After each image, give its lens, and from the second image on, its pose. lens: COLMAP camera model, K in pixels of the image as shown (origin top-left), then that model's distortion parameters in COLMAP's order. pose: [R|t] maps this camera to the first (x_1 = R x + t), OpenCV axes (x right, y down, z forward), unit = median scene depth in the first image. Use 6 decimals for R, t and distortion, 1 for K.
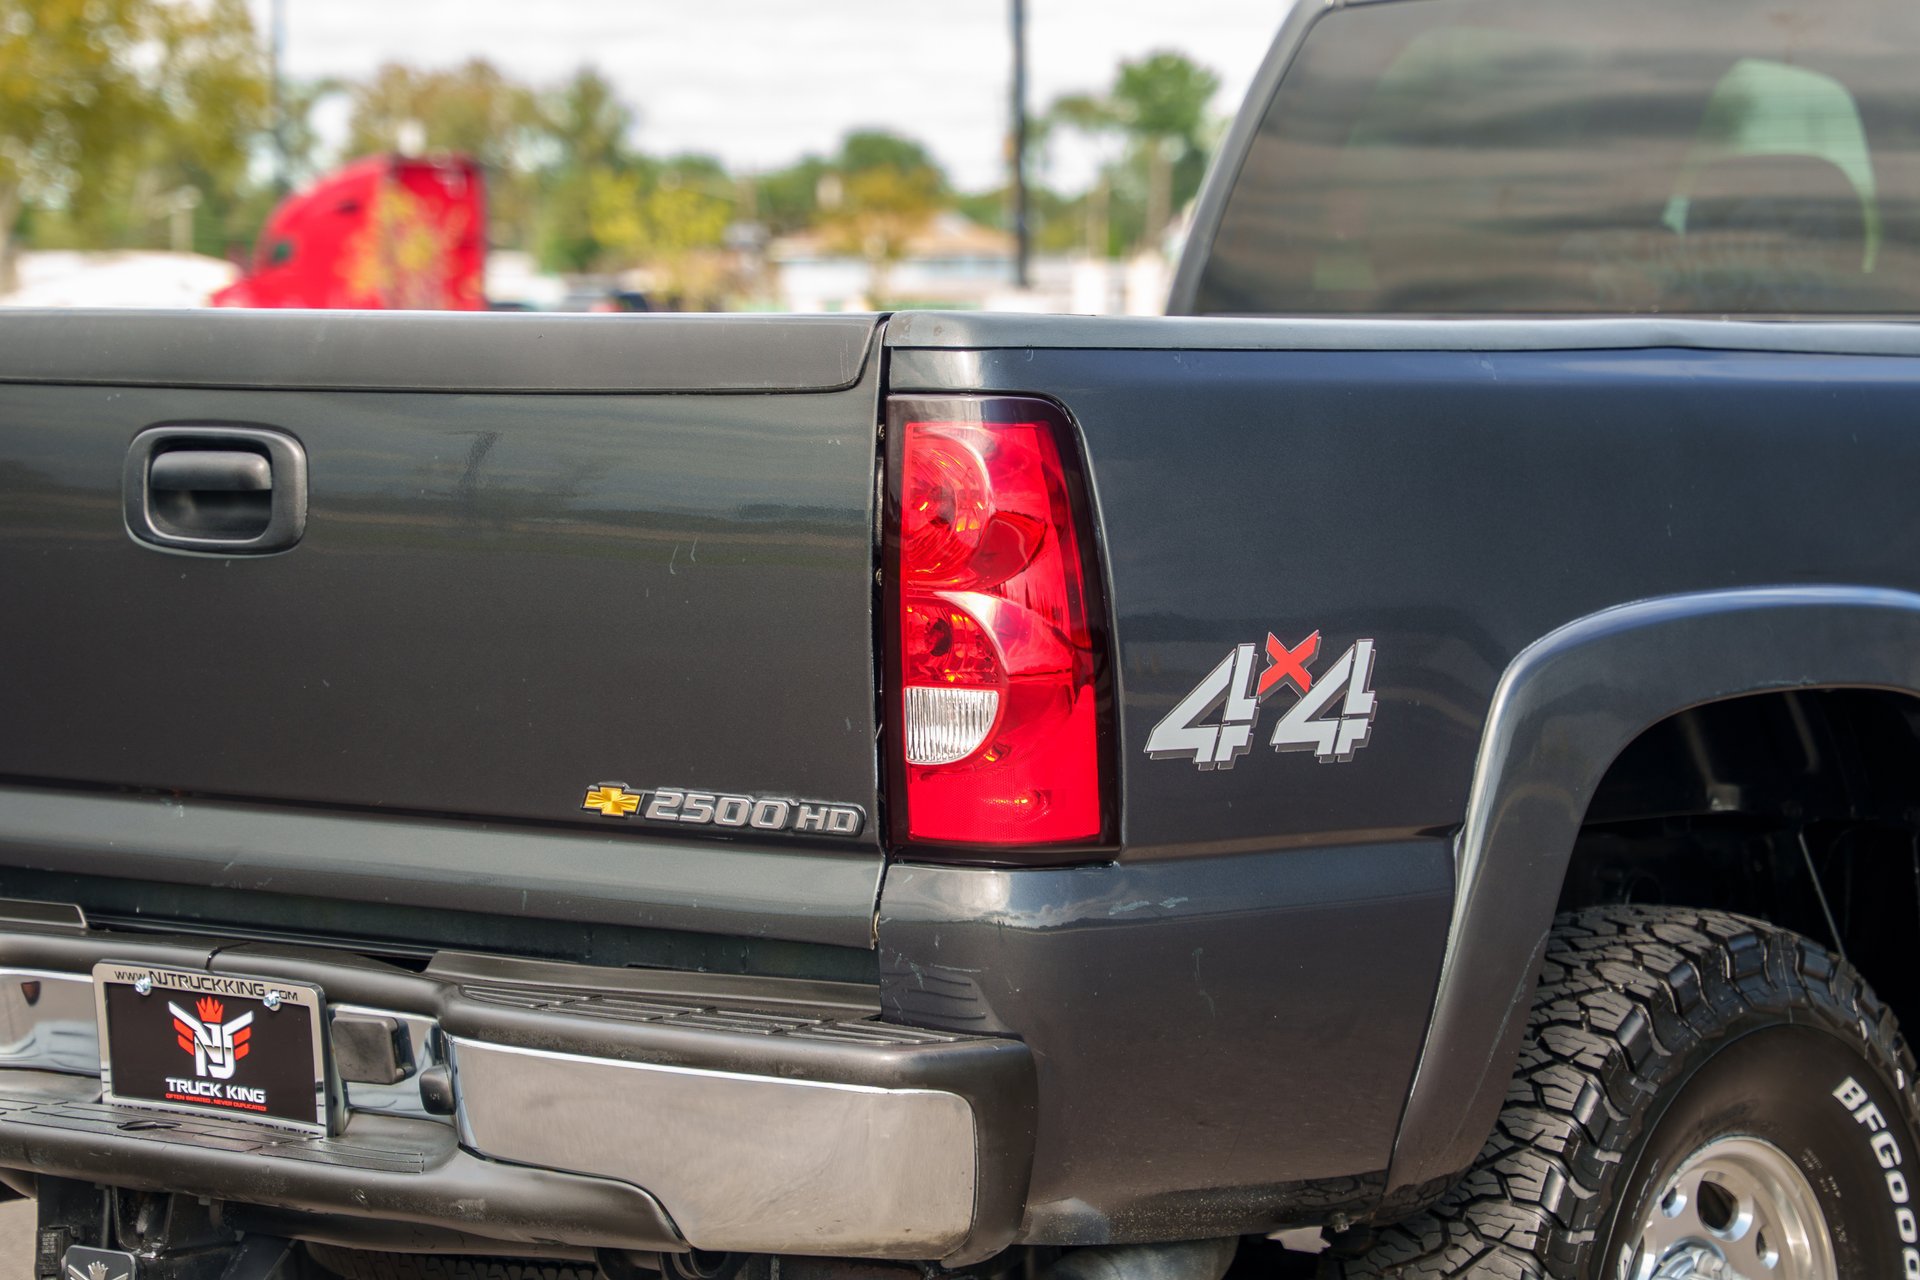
lens RADIAL K [[5514.1, 0, 962.0], [0, 5514.1, 686.4], [0, 0, 1]] dist [0.271686, -0.244524]
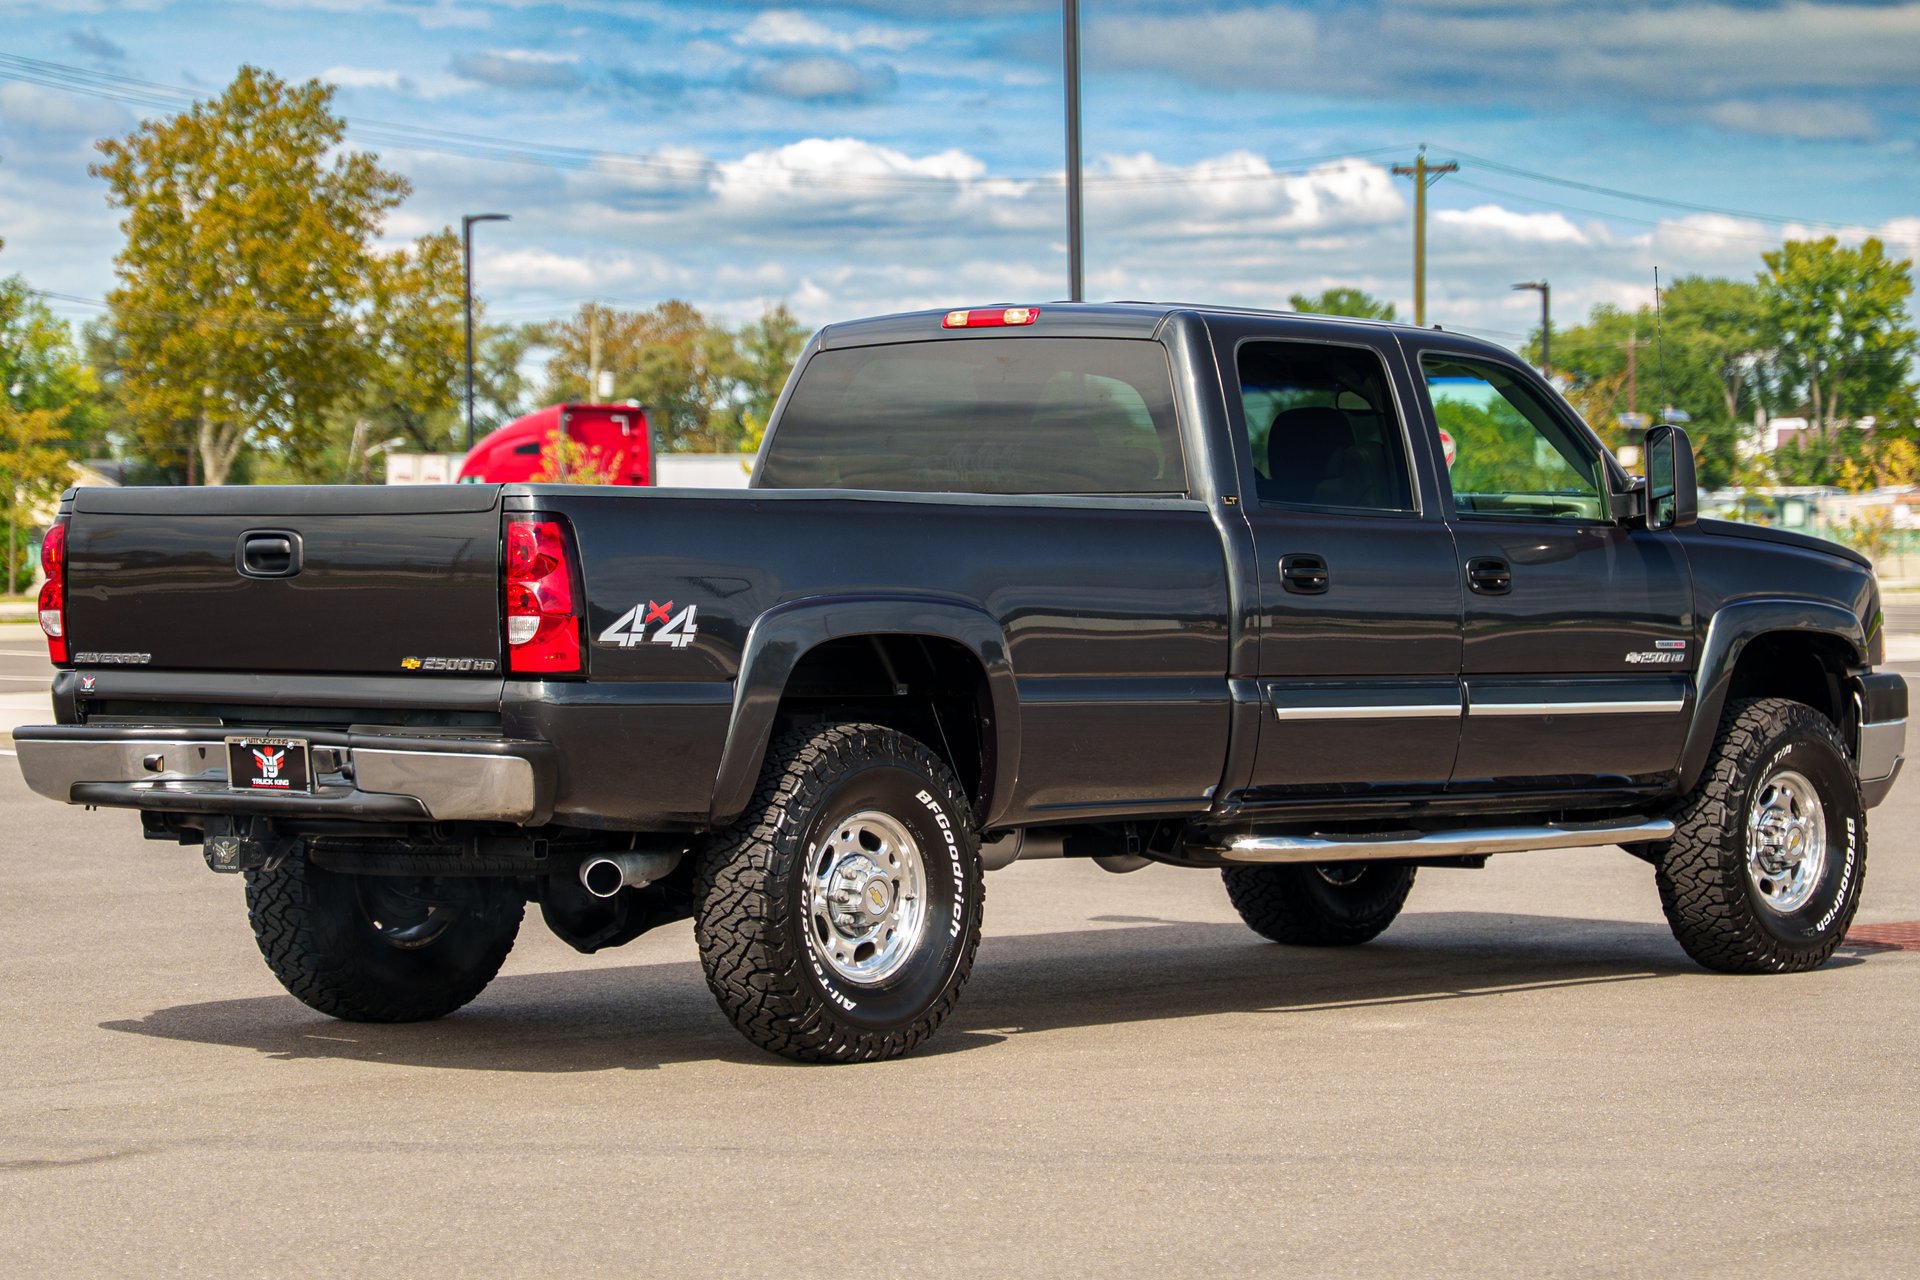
lens RADIAL K [[5382.0, 0, 961.7], [0, 5382.0, 764.5], [0, 0, 1]] dist [0.195204, 1.052421]
pose [[0.999378, -0.003261, -0.035113, 0.289226], [0.002300, 0.999622, -0.027383, 0.138240], [0.035189, 0.027286, 0.999008, -1.582092]]
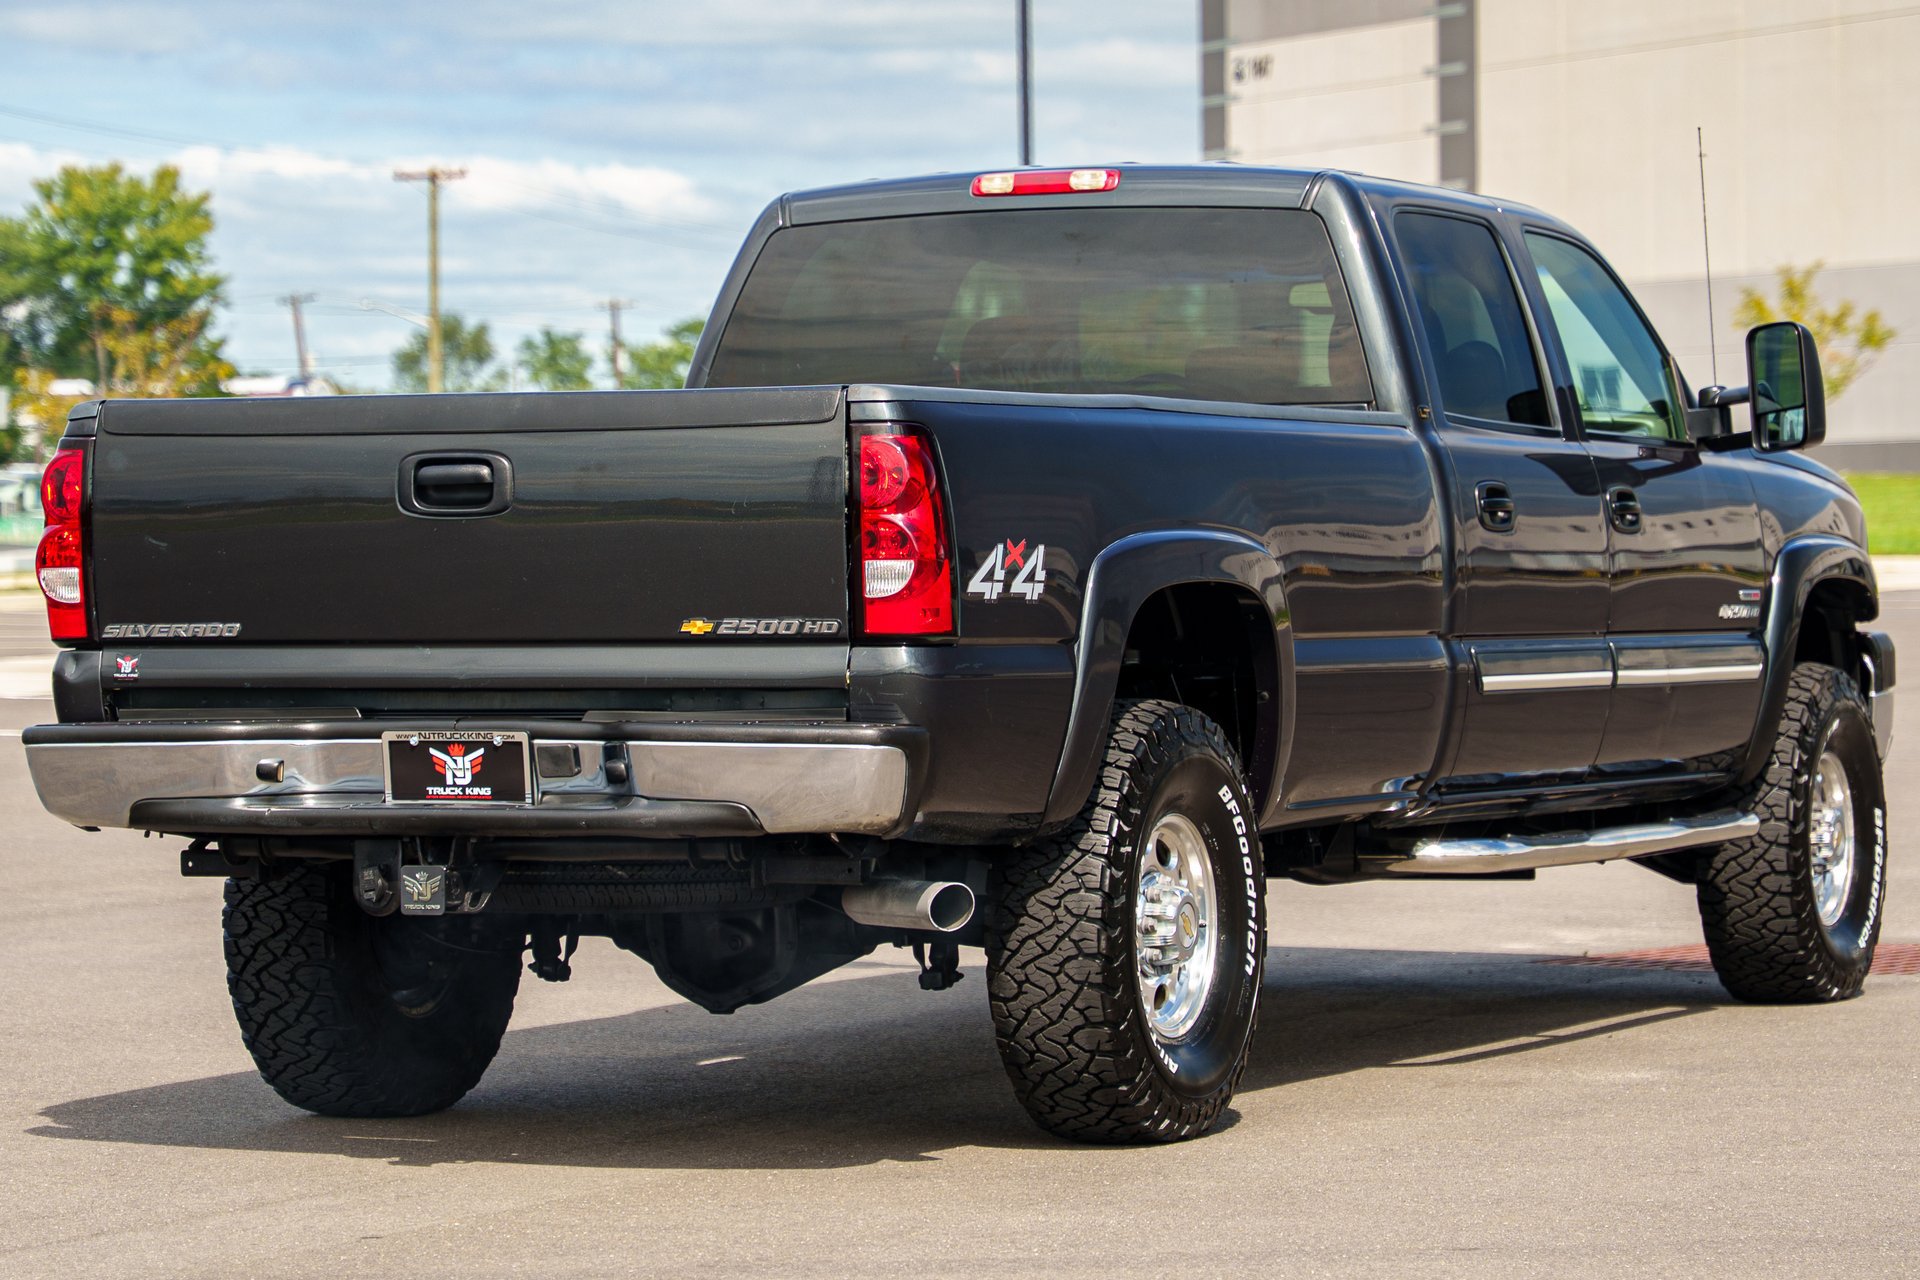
lens RADIAL K [[6588.2, 0, 957.3], [0, 6588.2, 710.7], [0, 0, 1]] dist [0.190680, 2.519093]
pose [[0.967356, -0.022833, 0.252390, -0.562588], [0.033118, 0.998782, -0.036575, 0.138186], [-0.251247, 0.043740, 0.966934, -1.324590]]
